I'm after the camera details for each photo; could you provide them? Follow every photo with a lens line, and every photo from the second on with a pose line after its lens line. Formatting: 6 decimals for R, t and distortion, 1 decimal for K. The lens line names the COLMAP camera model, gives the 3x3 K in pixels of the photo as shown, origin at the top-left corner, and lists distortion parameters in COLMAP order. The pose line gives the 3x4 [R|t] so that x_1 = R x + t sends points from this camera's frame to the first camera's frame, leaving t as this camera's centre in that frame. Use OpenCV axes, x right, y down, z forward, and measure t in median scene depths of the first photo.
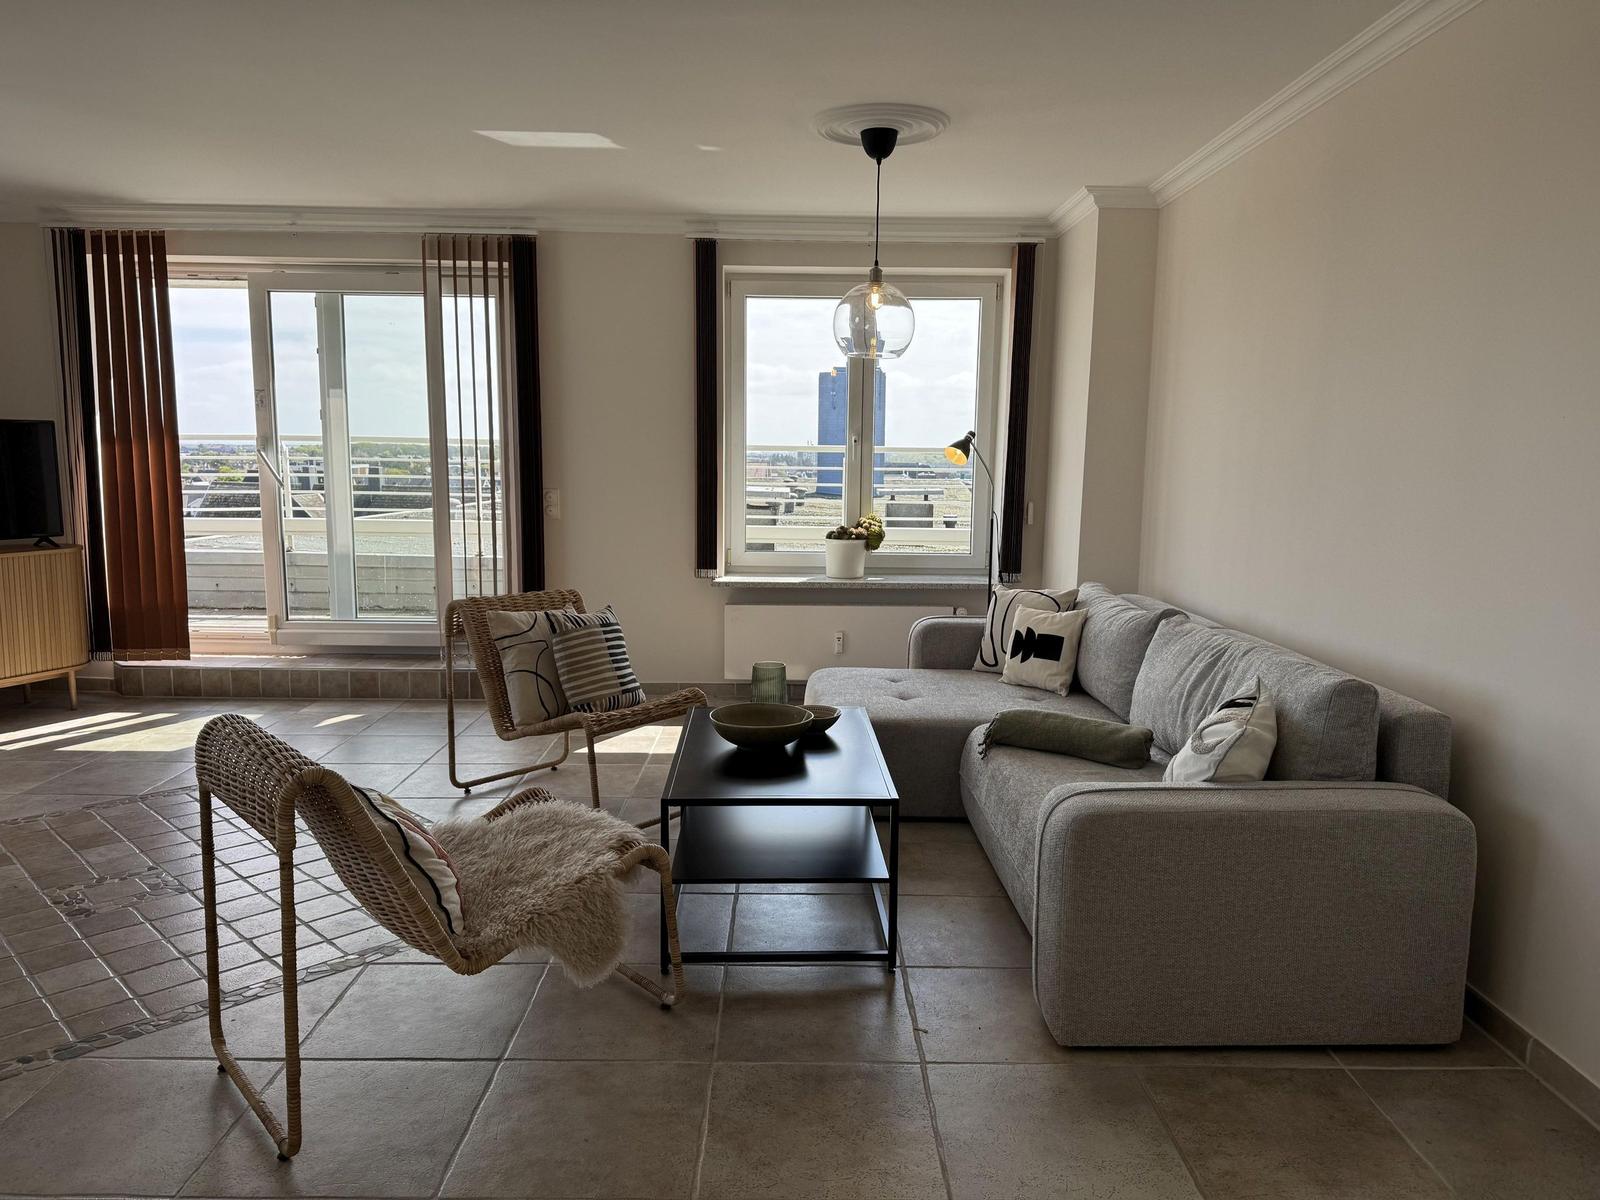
lens RADIAL K [[1114.8, 0, 800.0], [0, 1114.8, 600.0], [0, 0, 1]] dist [0.079911, -0.109185]
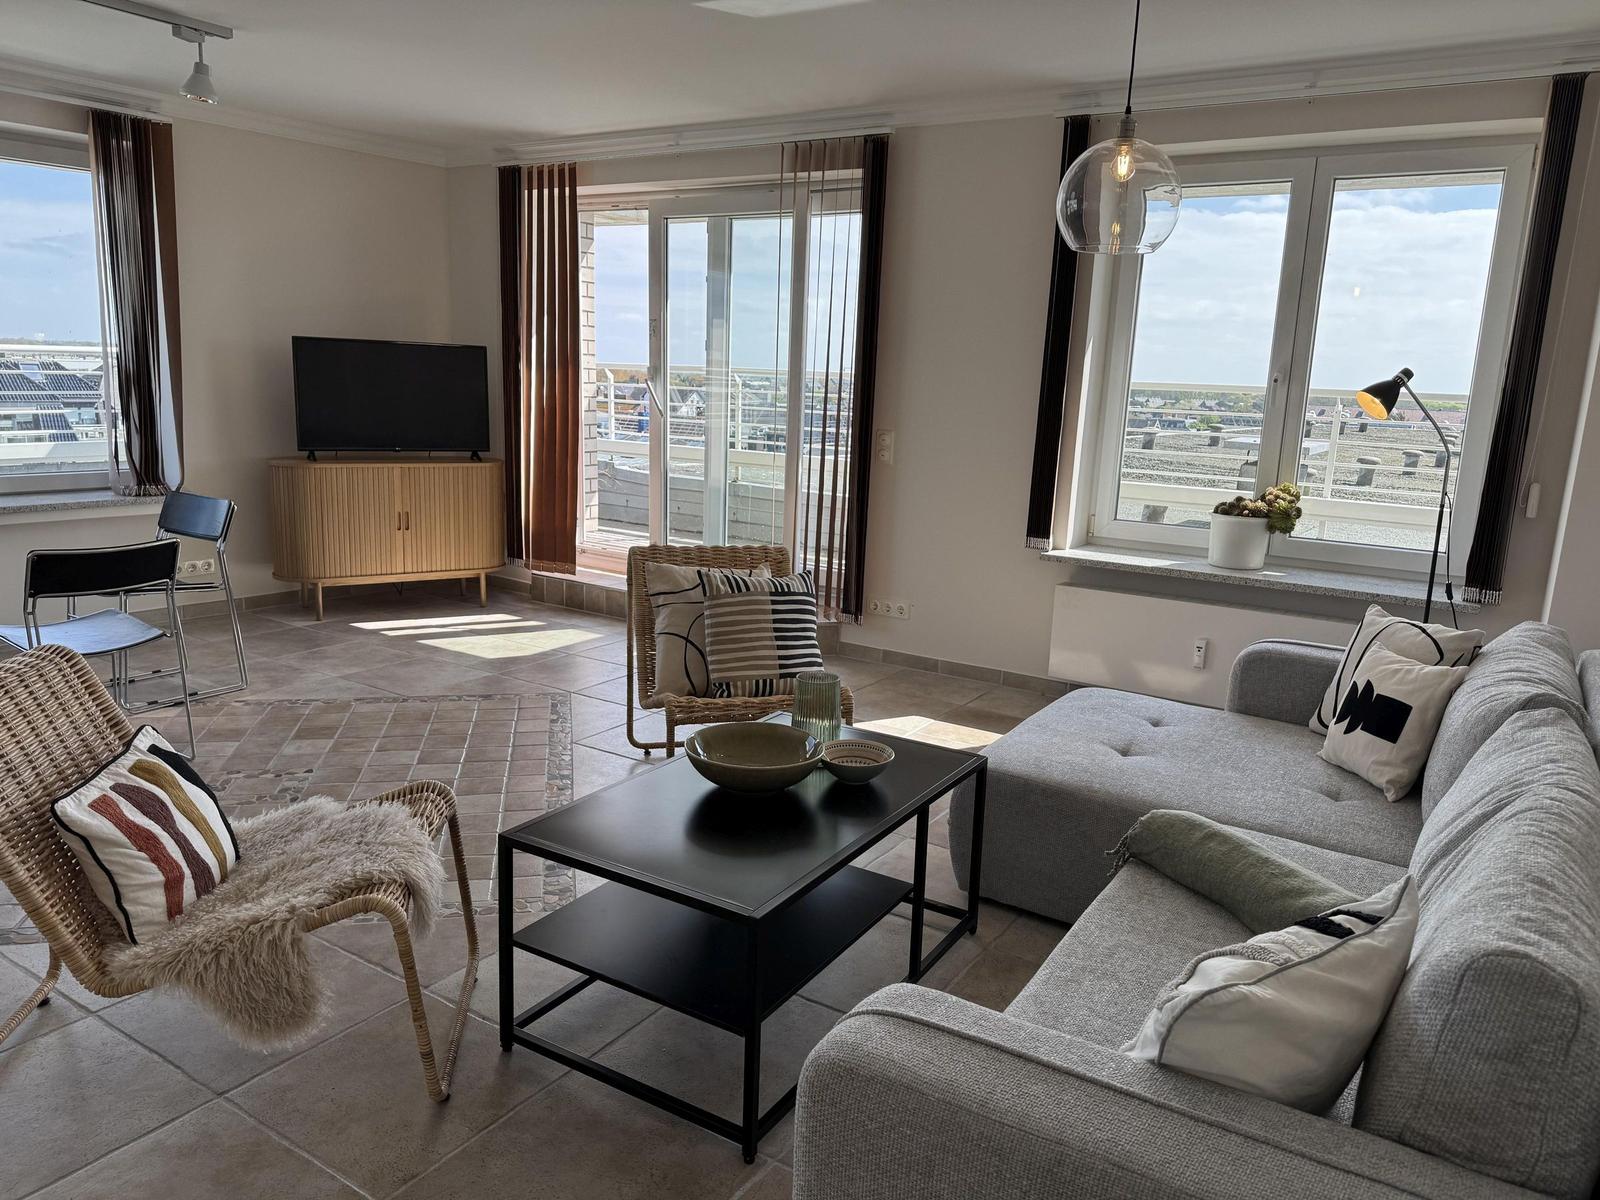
lens RADIAL K [[1119.9, 0, 801.8], [0, 1119.9, 594.0], [0, 0, 1]] dist [0.099030, -0.113931]
pose [[0.833027, 0.126024, -0.538687, 0.223972], [-0.100822, 0.991985, 0.076160, -0.032873], [0.543968, -0.009132, 0.839056, 0.228340]]
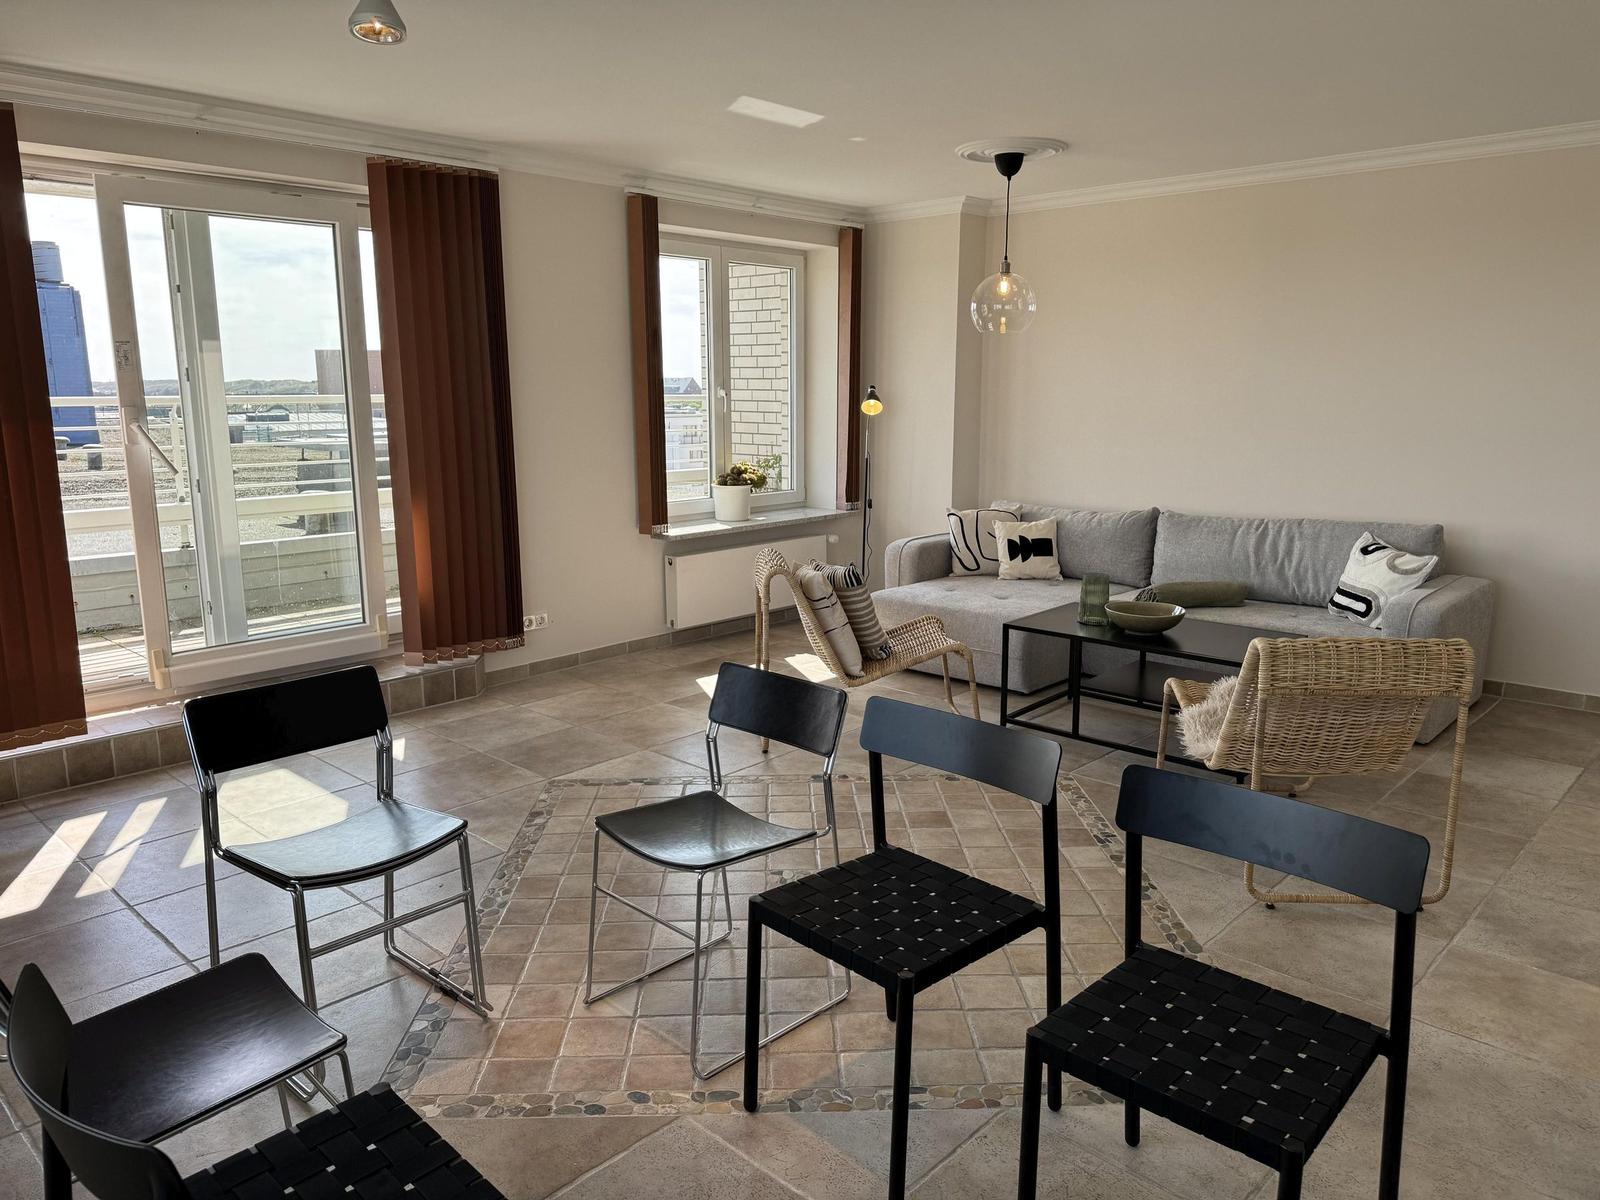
lens RADIAL K [[1119.9, 0, 801.8], [0, 1119.9, 594.0], [0, 0, 1]] dist [0.099030, -0.113931]
pose [[0.693399, -0.149192, 0.704940, -0.755768], [0.106820, 0.988804, 0.104197, -0.060151], [-0.712592, 0.003052, 0.701572, 0.192749]]
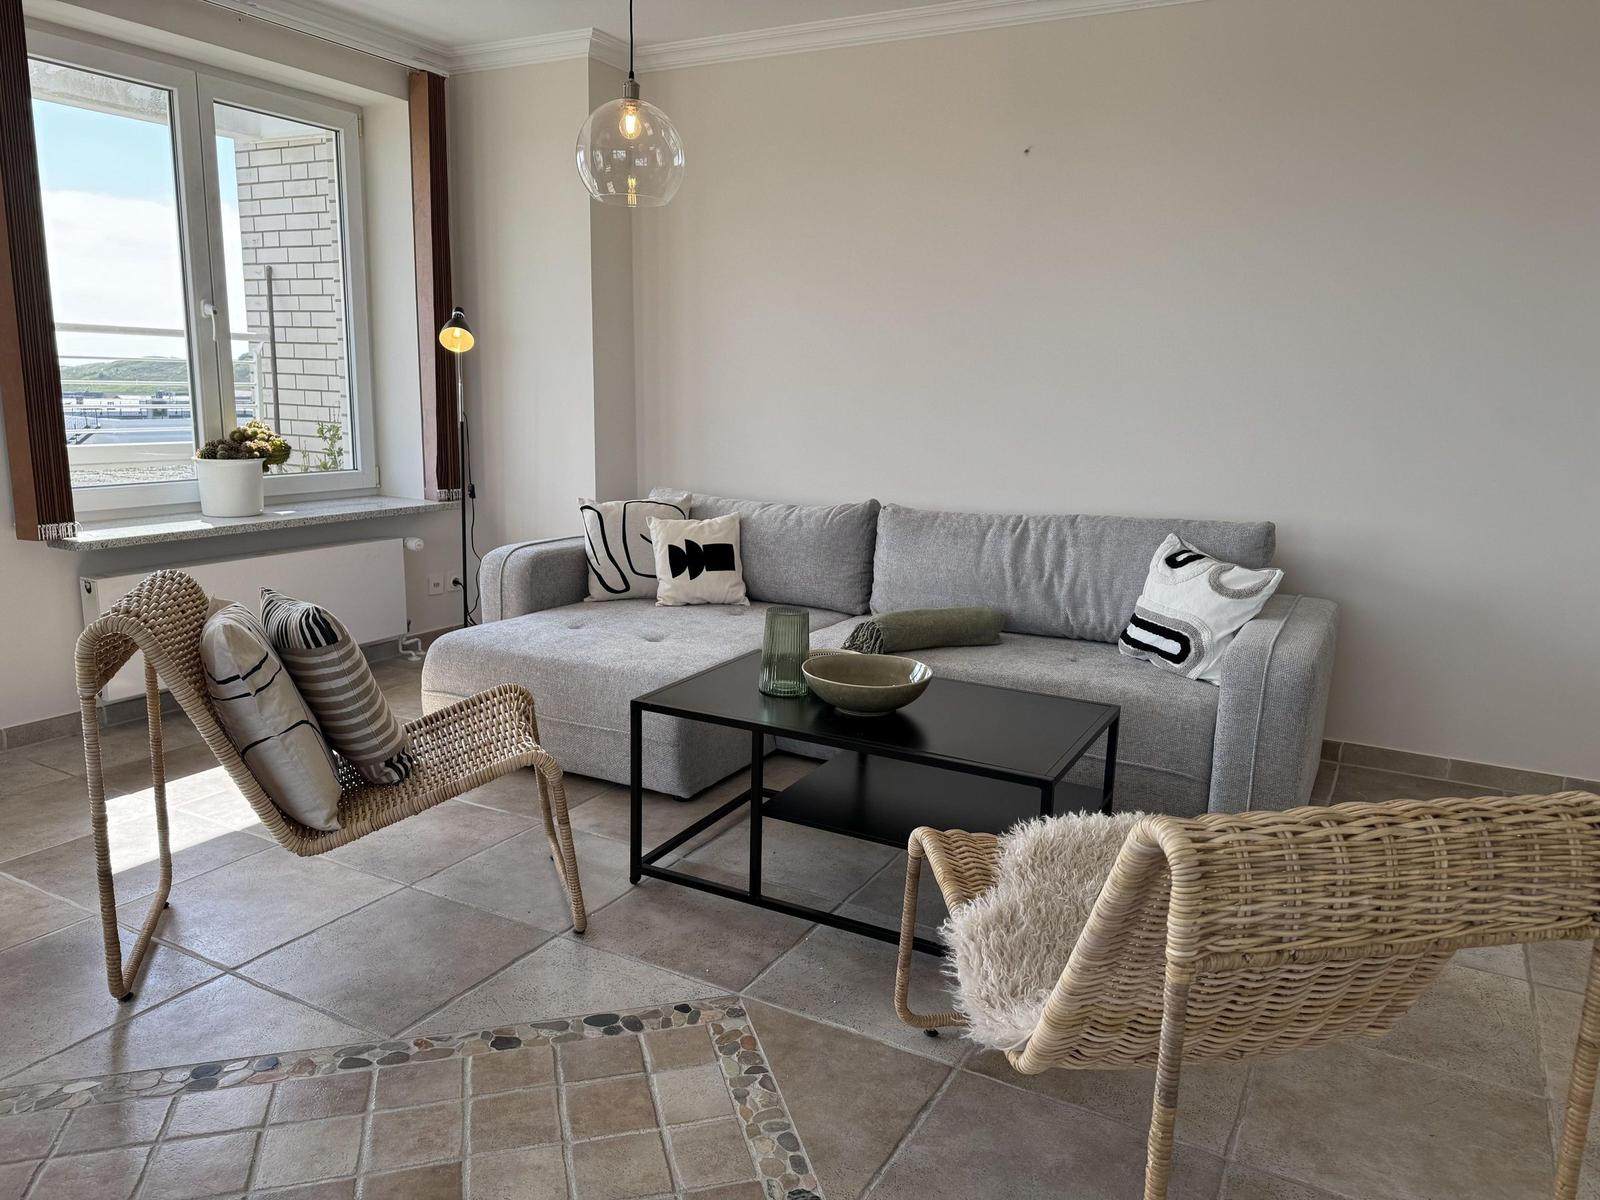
lens RADIAL K [[1114.2, 0, 800.0], [0, 1114.2, 600.0], [0, 0, 1]] dist [0.237395, -0.344659]
pose [[0.498520, -0.166896, 0.850661, -0.428016], [0.096116, 0.985883, 0.137098, -0.034893], [-0.861533, 0.013416, 0.507524, 0.369085]]
